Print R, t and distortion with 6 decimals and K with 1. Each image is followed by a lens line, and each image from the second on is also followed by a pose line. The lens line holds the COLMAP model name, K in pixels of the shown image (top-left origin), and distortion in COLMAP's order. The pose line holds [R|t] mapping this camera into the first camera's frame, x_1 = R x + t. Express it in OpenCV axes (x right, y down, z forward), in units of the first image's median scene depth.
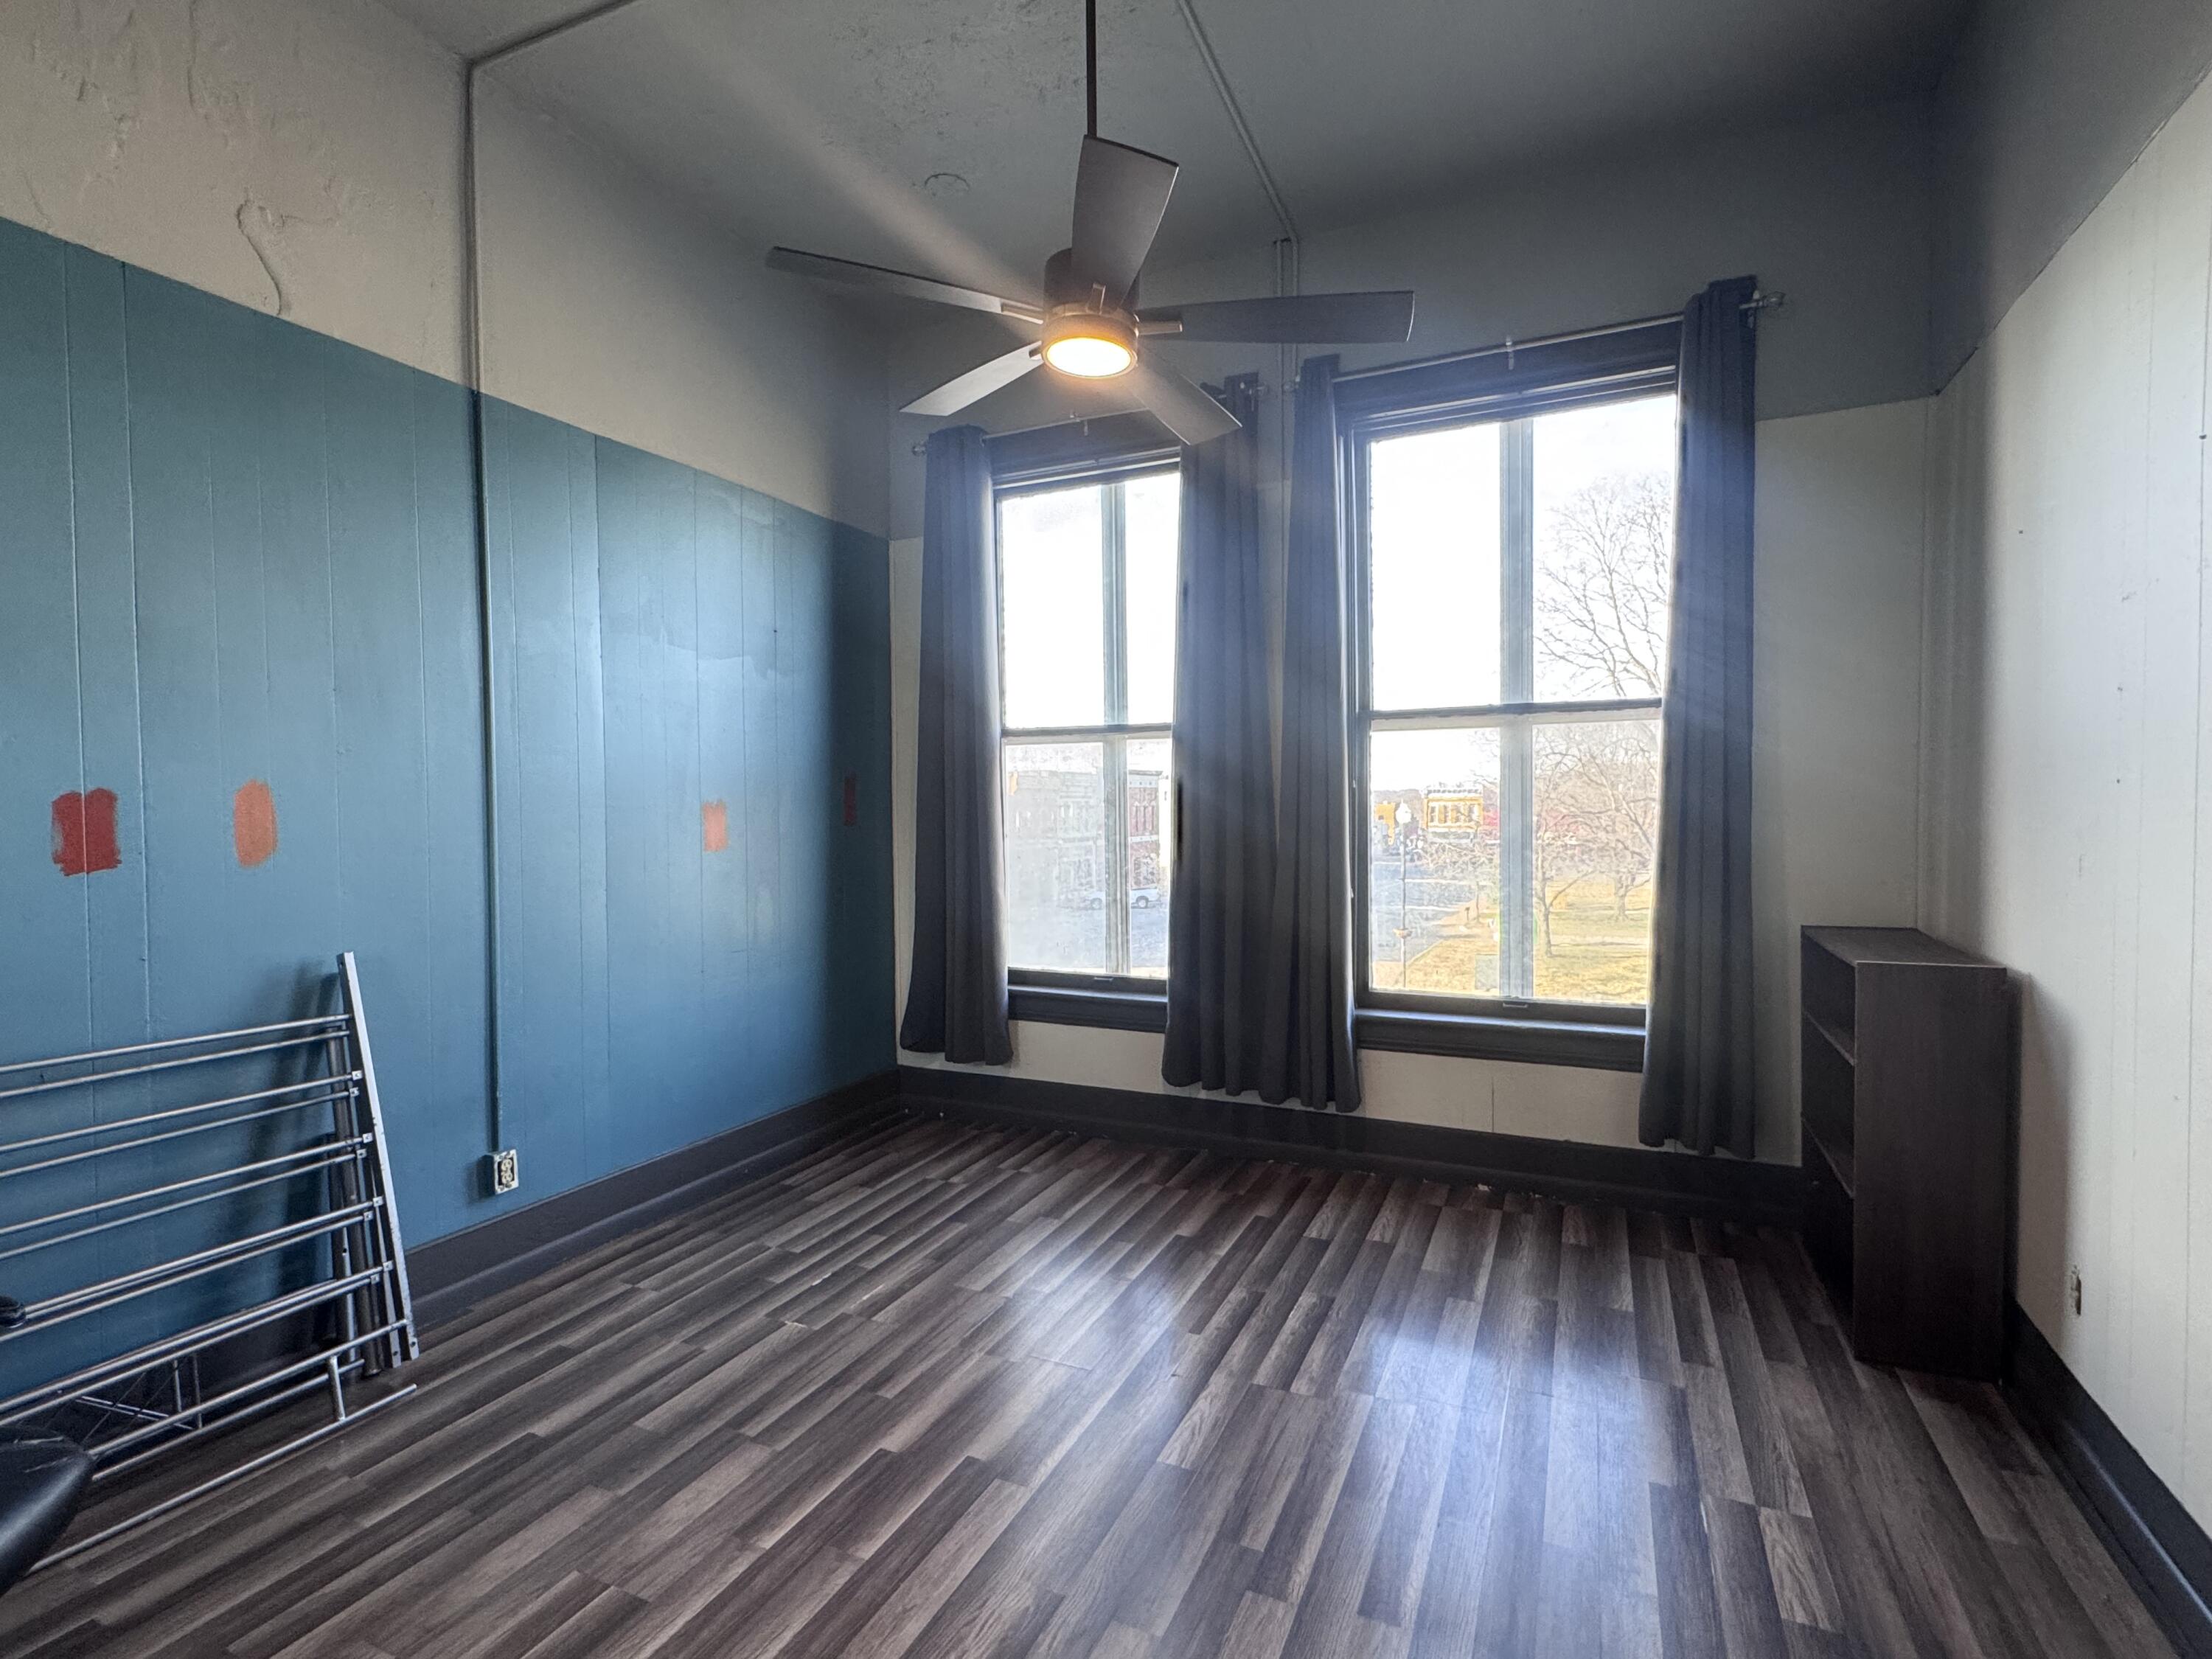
lens RADIAL K [[1025.9, 0, 1097.5], [0, 1025.9, 835.8], [0, 0, 1]] dist [0.002056, 0.000114]
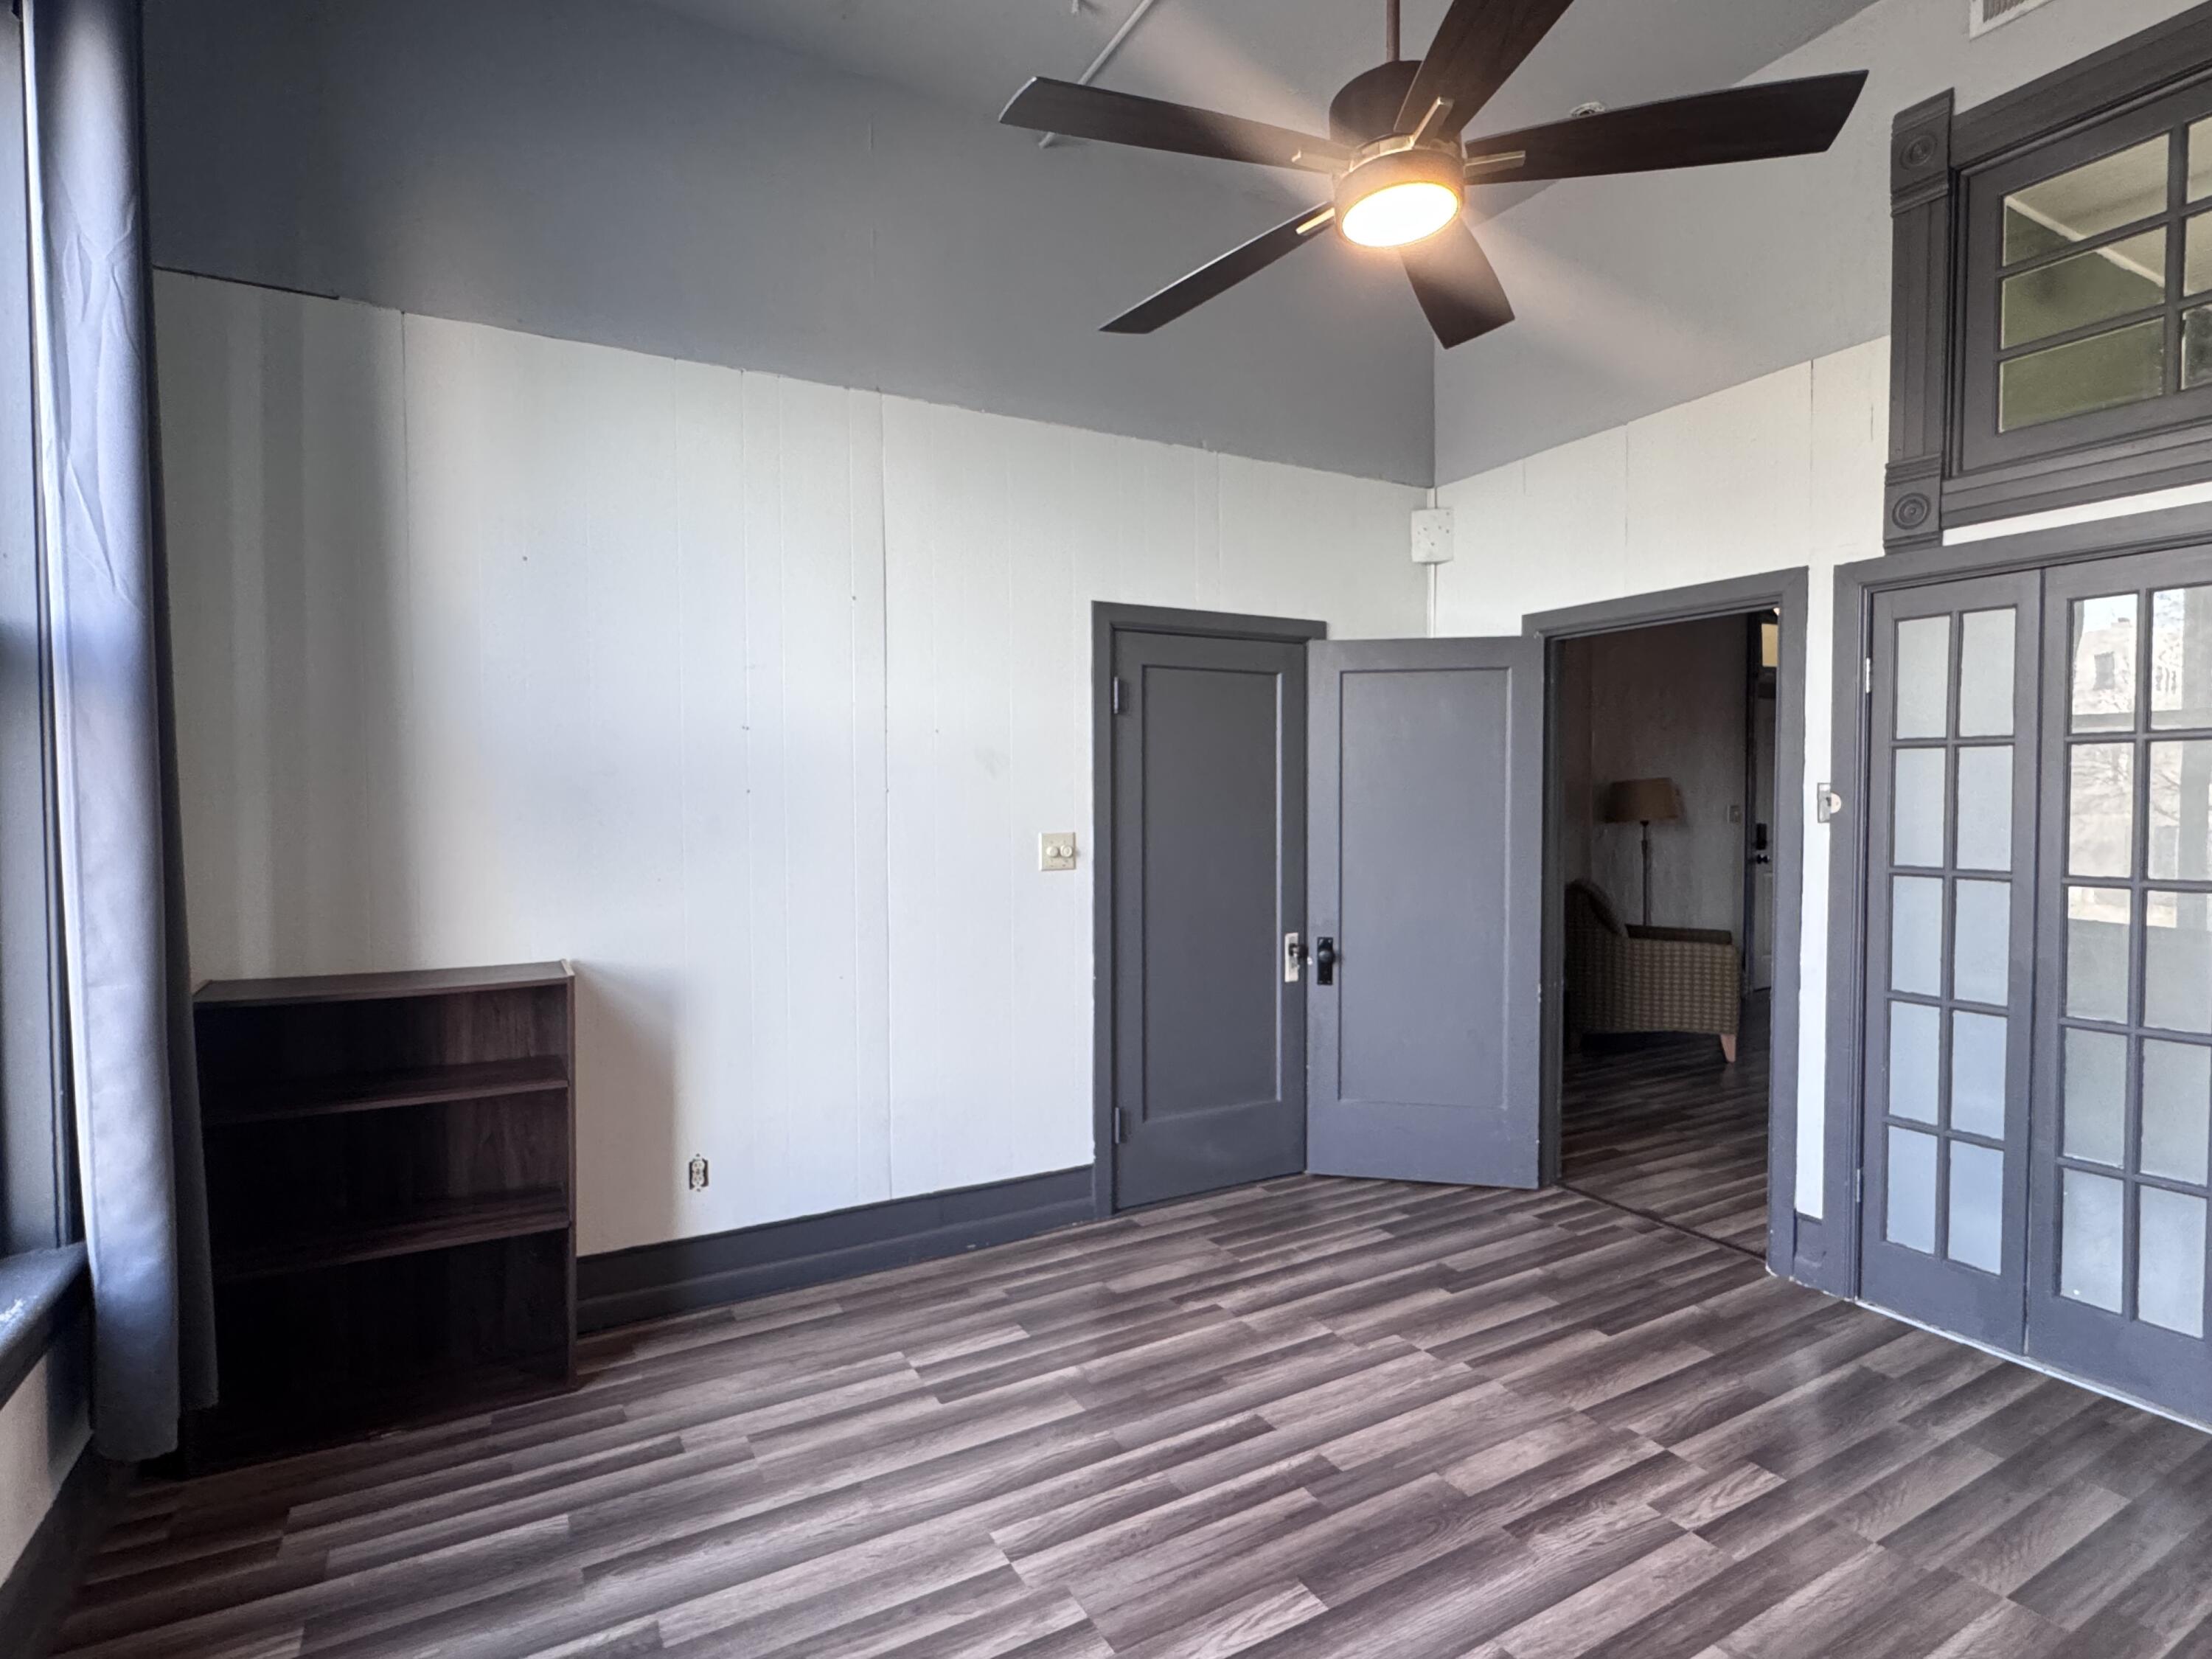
lens RADIAL K [[1129.5, 0, 1108.7], [0, 1129.5, 847.9], [0, 0, 1]] dist [-0.019423, -0.000129]
pose [[-0.817508, -0.006682, 0.575879, -0.326140], [0.038193, 0.997102, 0.065788, -0.053895], [-0.574650, 0.075777, -0.814884, 1.916431]]
